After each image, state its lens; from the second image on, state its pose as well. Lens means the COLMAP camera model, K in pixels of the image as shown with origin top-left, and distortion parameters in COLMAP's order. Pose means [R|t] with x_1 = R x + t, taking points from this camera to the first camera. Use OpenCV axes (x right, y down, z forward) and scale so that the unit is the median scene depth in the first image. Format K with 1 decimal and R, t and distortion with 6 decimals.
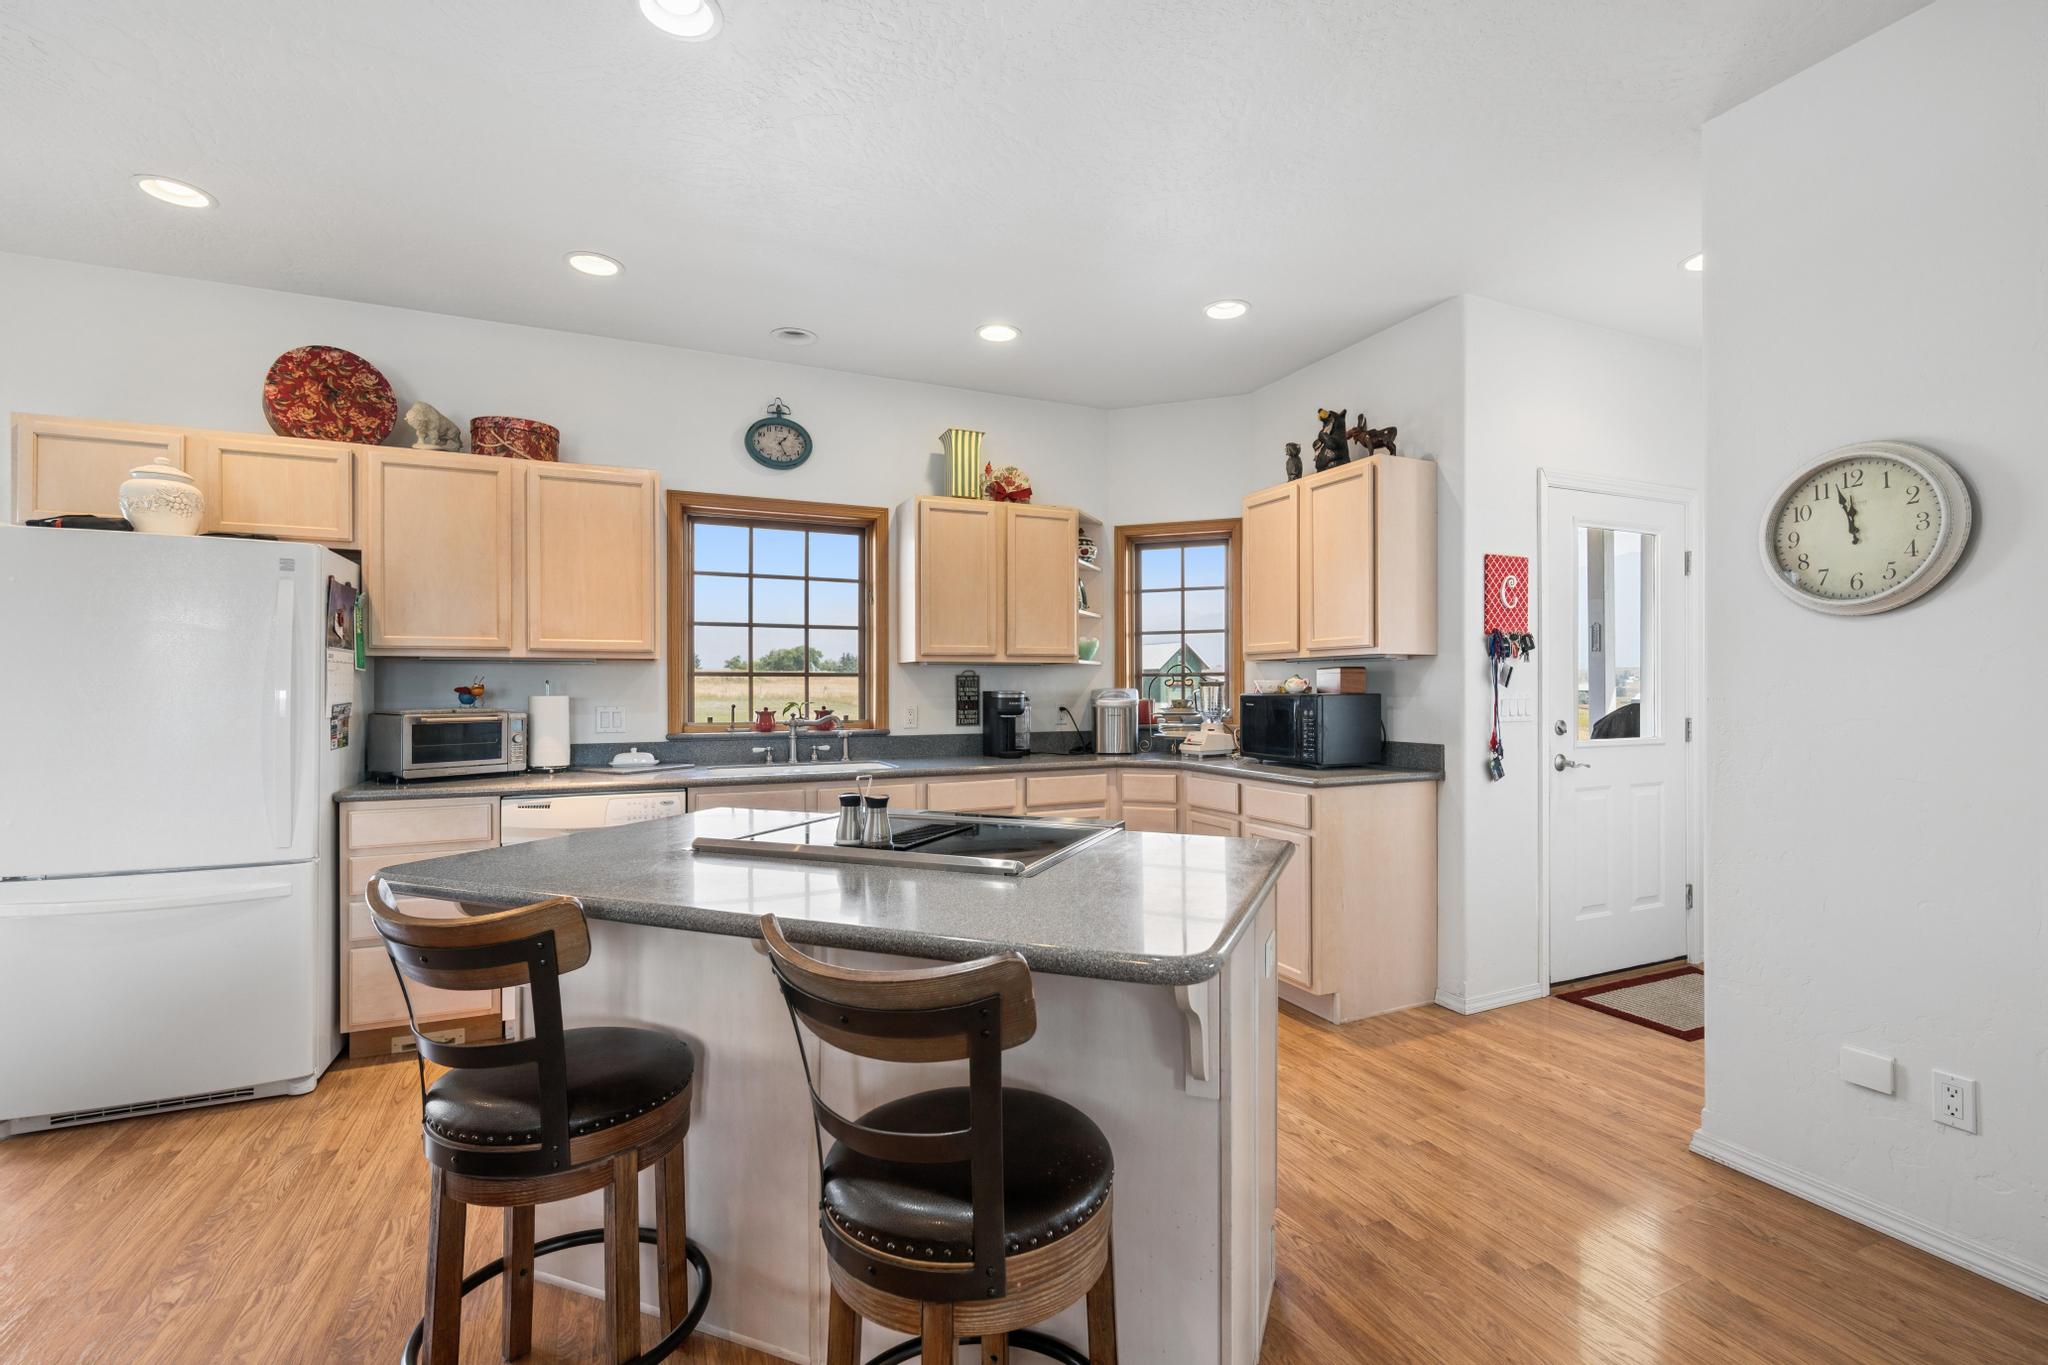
lens RADIAL K [[908.9, 0, 1041.9], [0, 908.9, 691.1], [0, 0, 1]] dist [-0.002211, -0.000567]
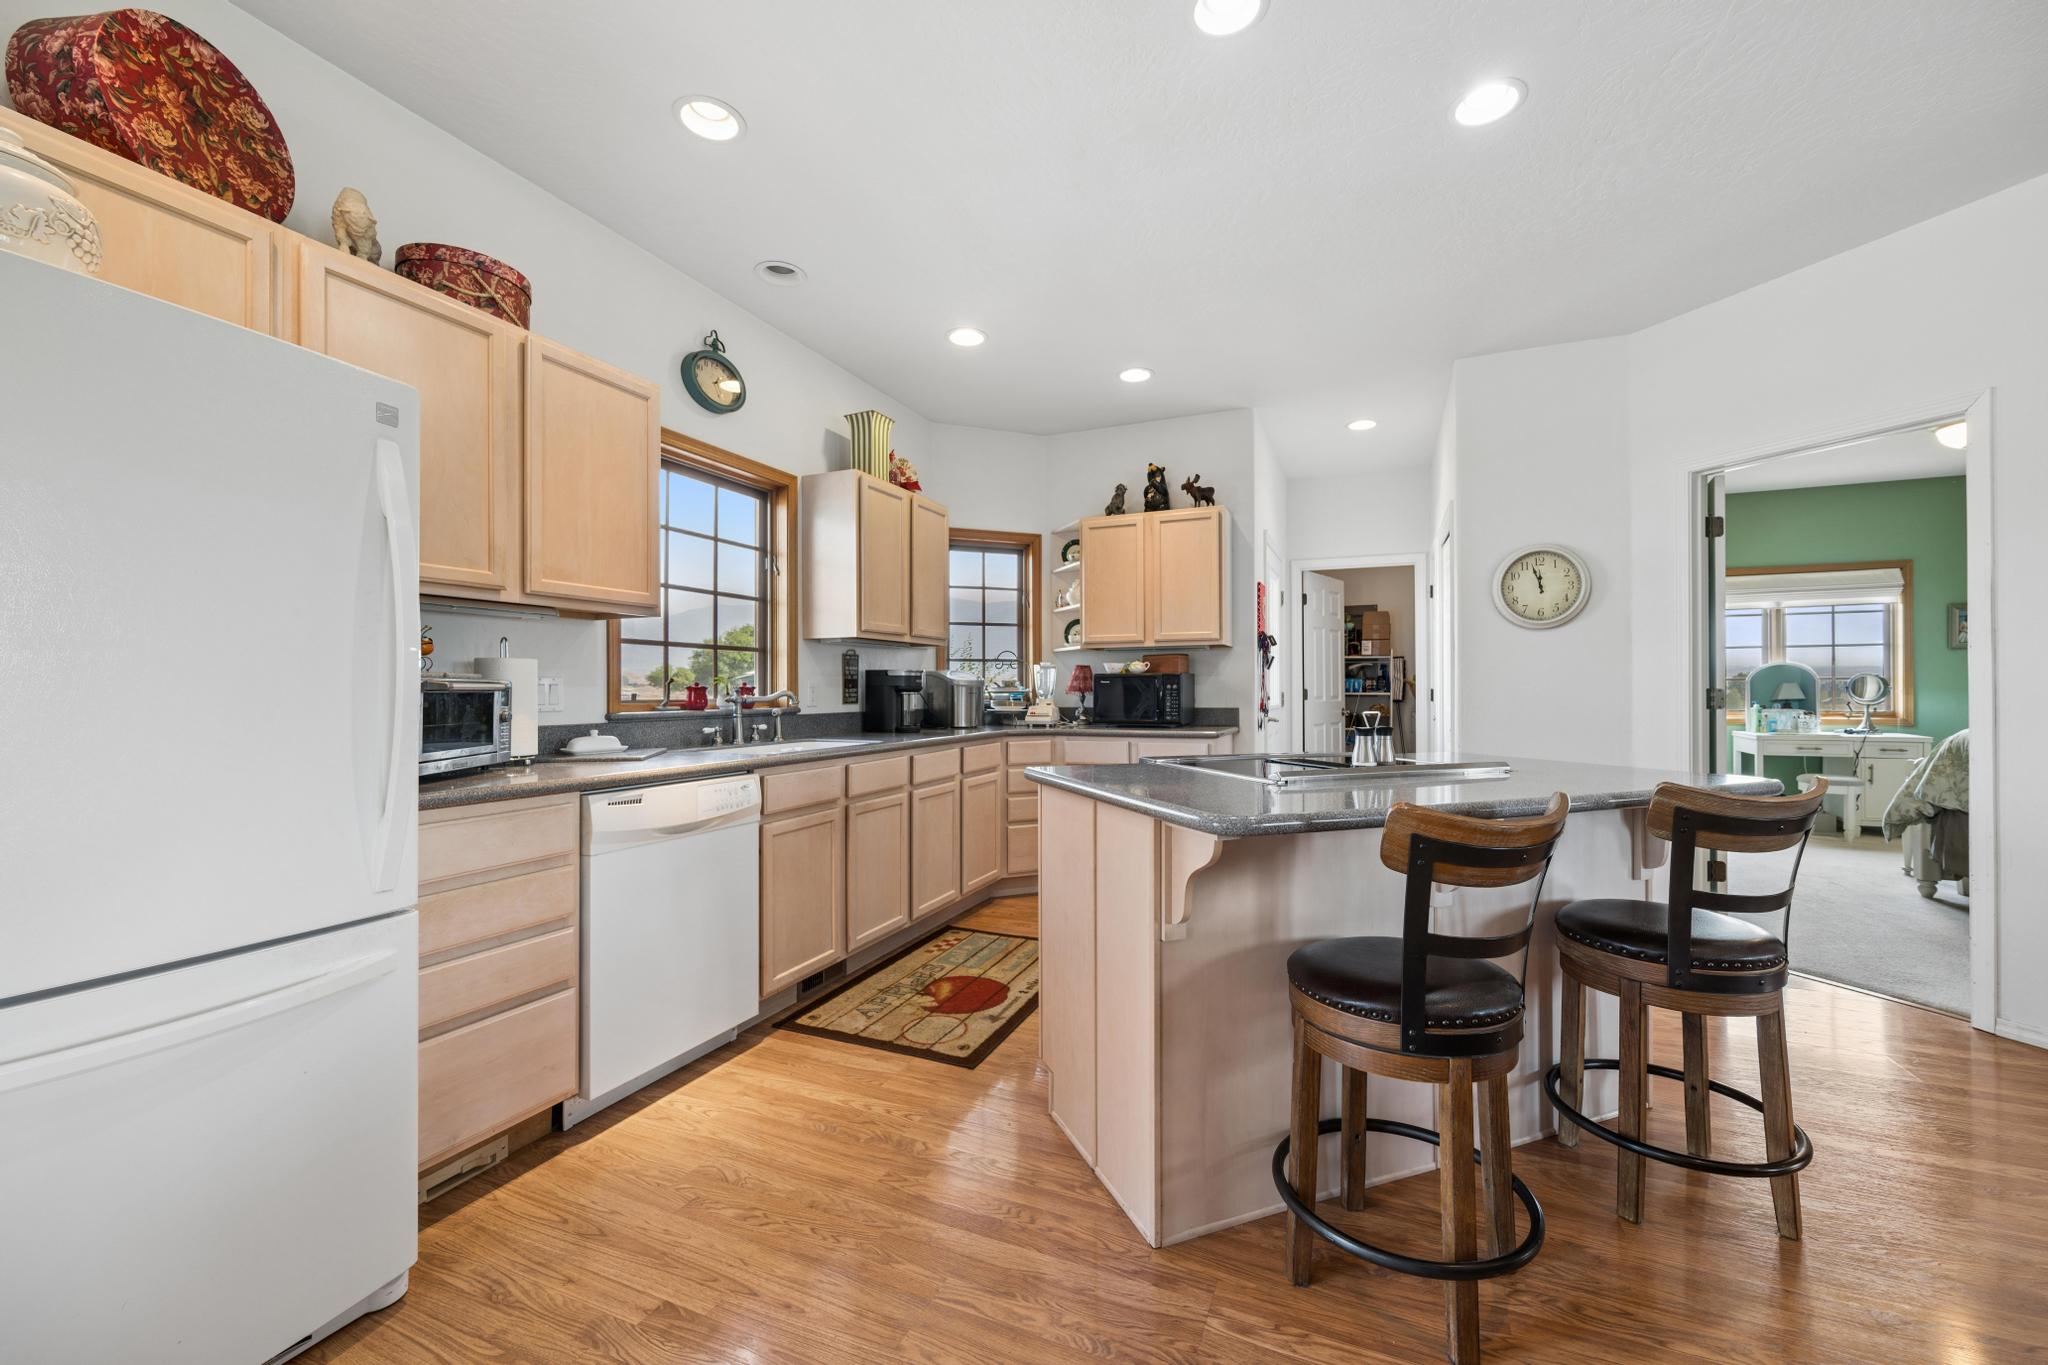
lens RADIAL K [[801.3, 0, 1033.0], [0, 801.3, 690.6], [0, 0, 1]] dist [-0.002164, 0.000428]
pose [[0.743396, 0.001136, 0.668850, -0.650699], [0.002174, 0.999989, -0.004114, 0.033446], [-0.668848, 0.004512, 0.743386, 0.245299]]
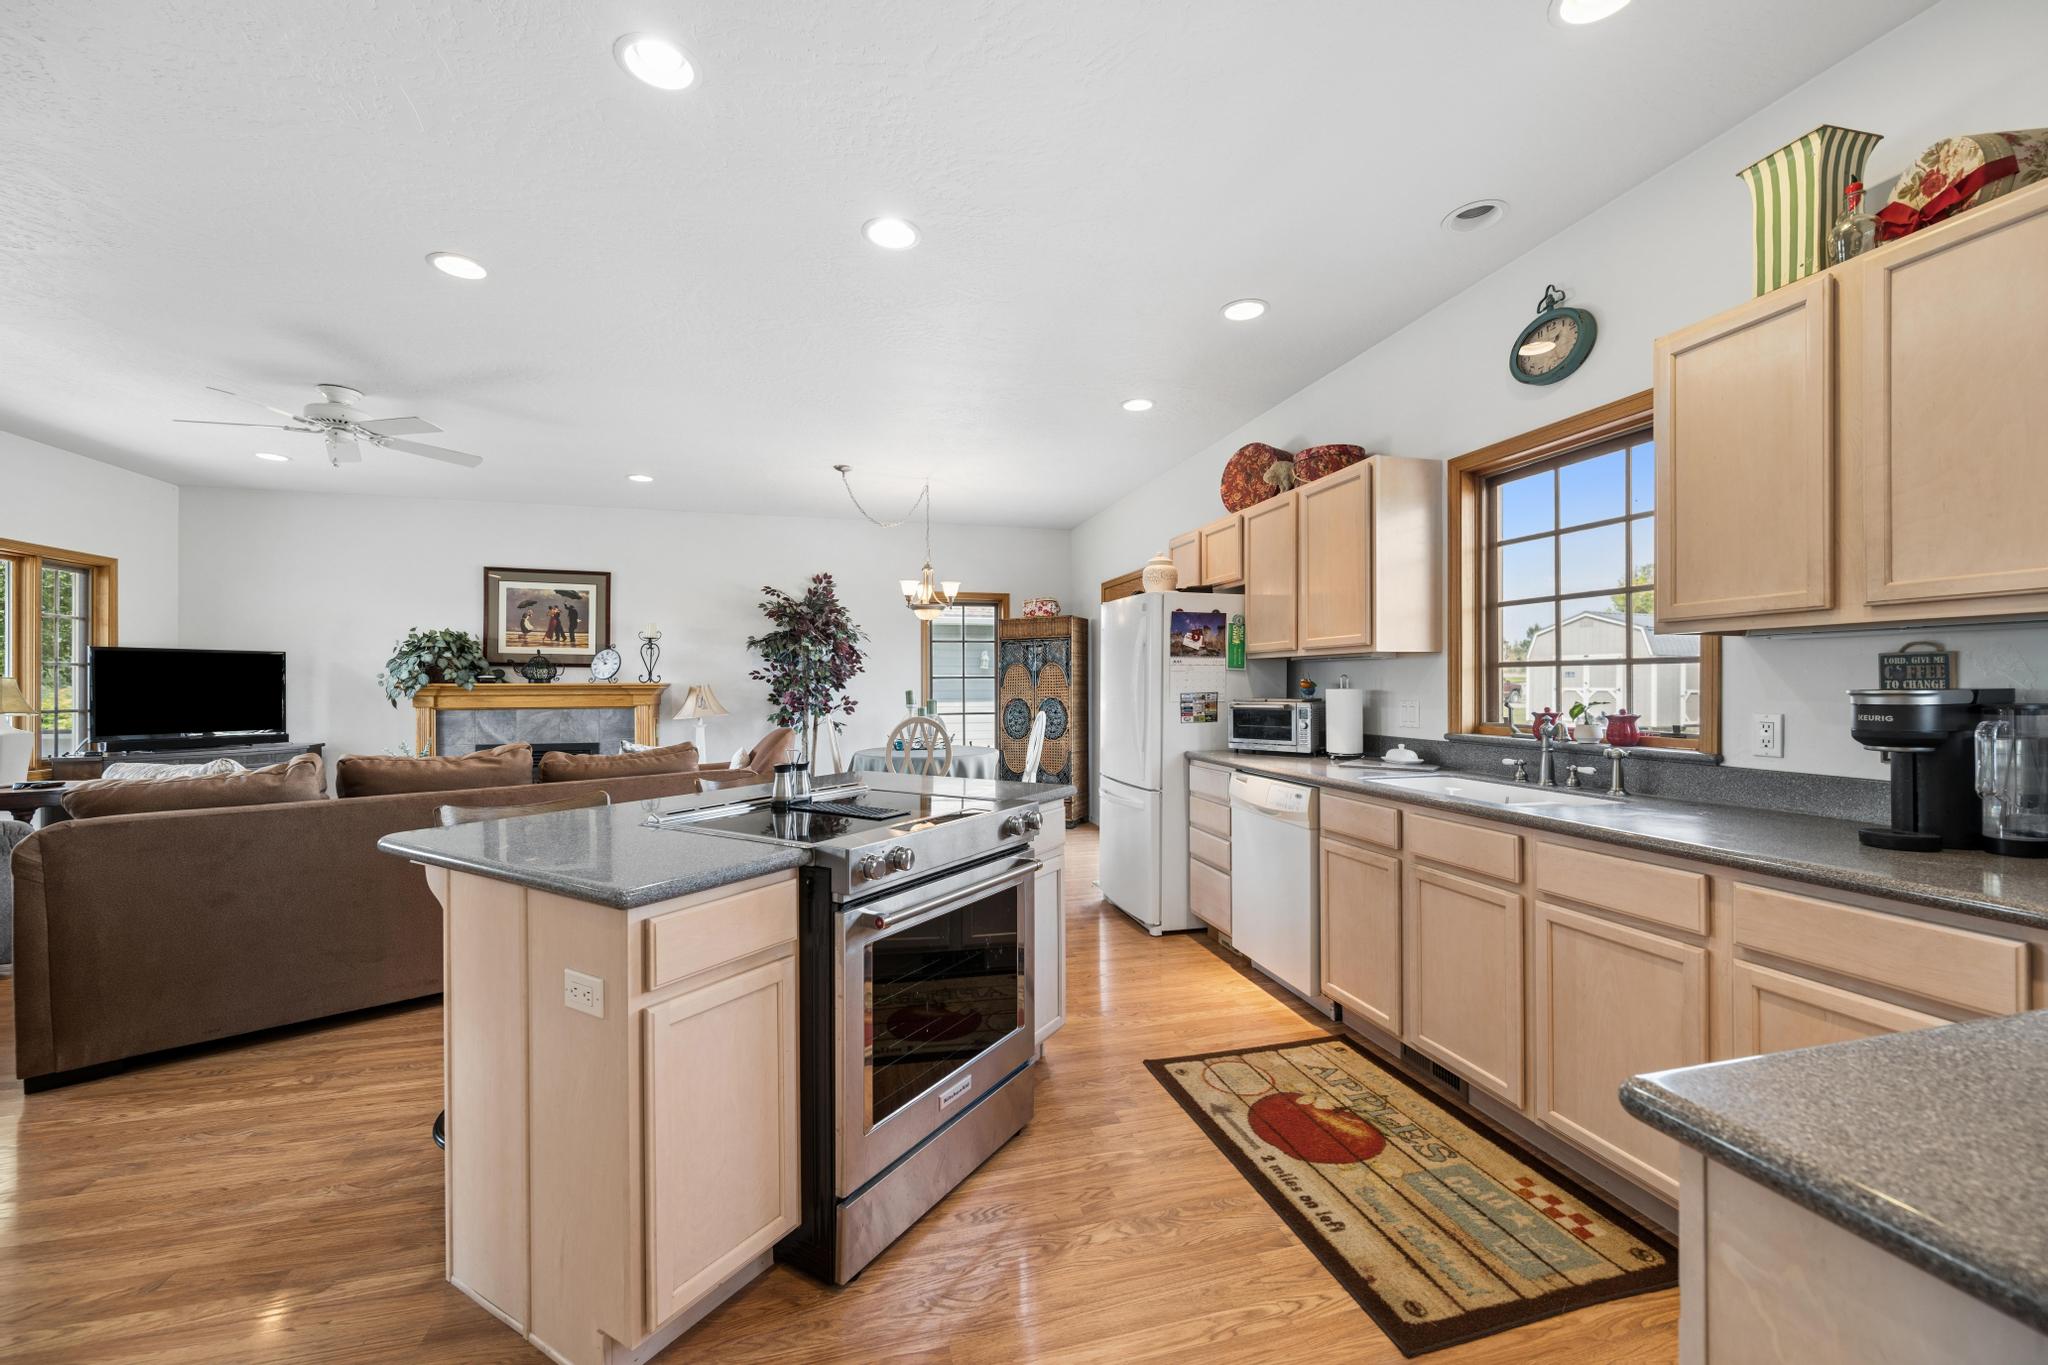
lens RADIAL K [[801.3, 0, 1033.0], [0, 801.3, 690.6], [0, 0, 1]] dist [-0.002164, 0.000428]
pose [[-0.171357, 0.011366, -0.985143, 0.469495], [0.000937, 0.999935, 0.011373, -0.004438], [0.985209, 0.001026, -0.171356, 0.786692]]
